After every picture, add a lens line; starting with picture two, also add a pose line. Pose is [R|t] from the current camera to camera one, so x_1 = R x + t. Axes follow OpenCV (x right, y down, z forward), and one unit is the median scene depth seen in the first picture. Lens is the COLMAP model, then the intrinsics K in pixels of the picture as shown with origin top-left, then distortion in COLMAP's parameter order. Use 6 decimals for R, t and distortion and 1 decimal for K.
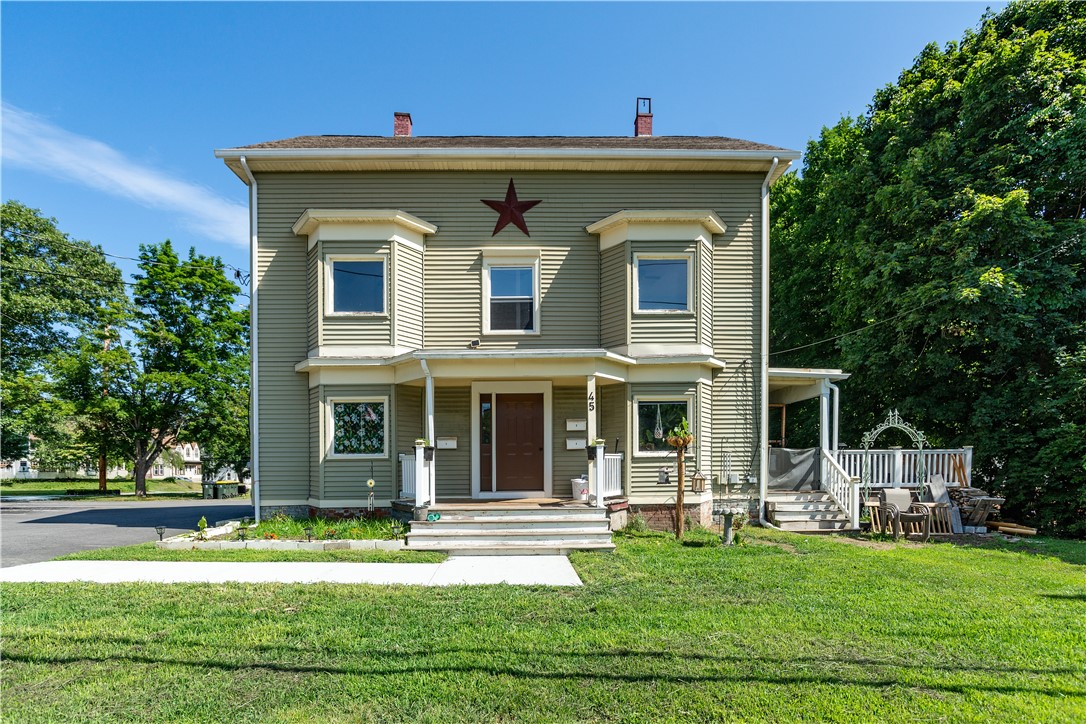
lens RADIAL K [[555.1, 0, 543.7], [0, 555.1, 454.0], [0, 0, 1]] dist [-0.004042, -0.000166]
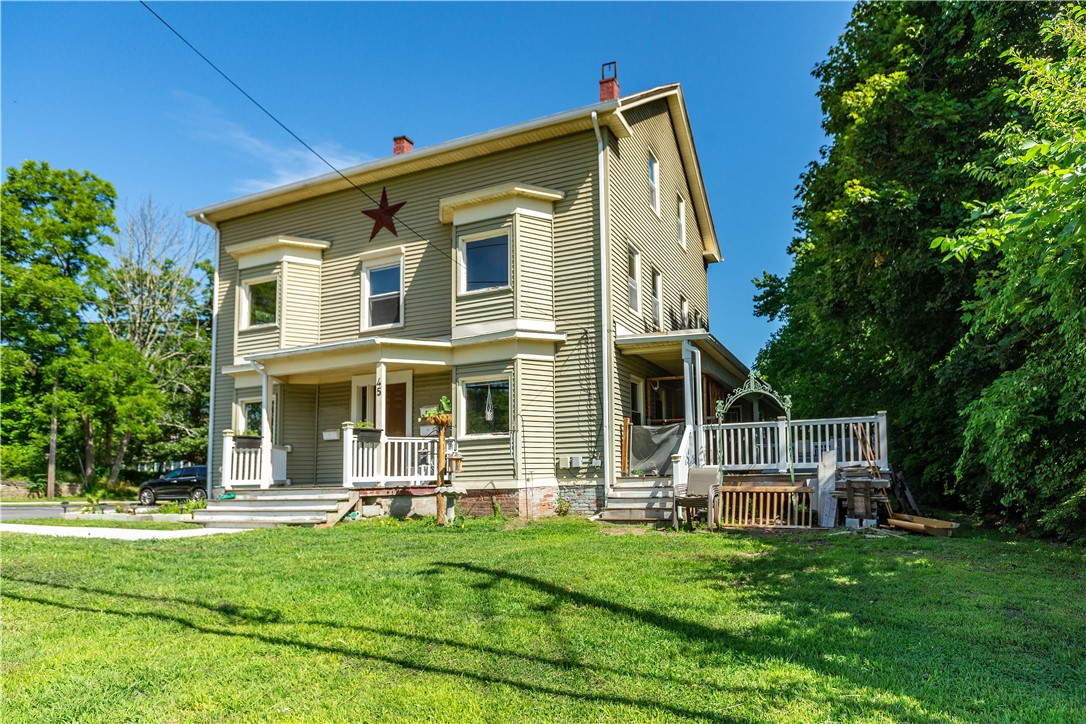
lens RADIAL K [[636.4, 0, 543.5], [0, 636.4, 394.3], [0, 0, 1]] dist [0.004199, 0.000376]
pose [[0.910761, -0.064735, -0.407829, 0.712751], [0.021173, 0.993657, -0.110441, 0.047983], [0.412392, 0.091951, 0.906354, 0.042554]]
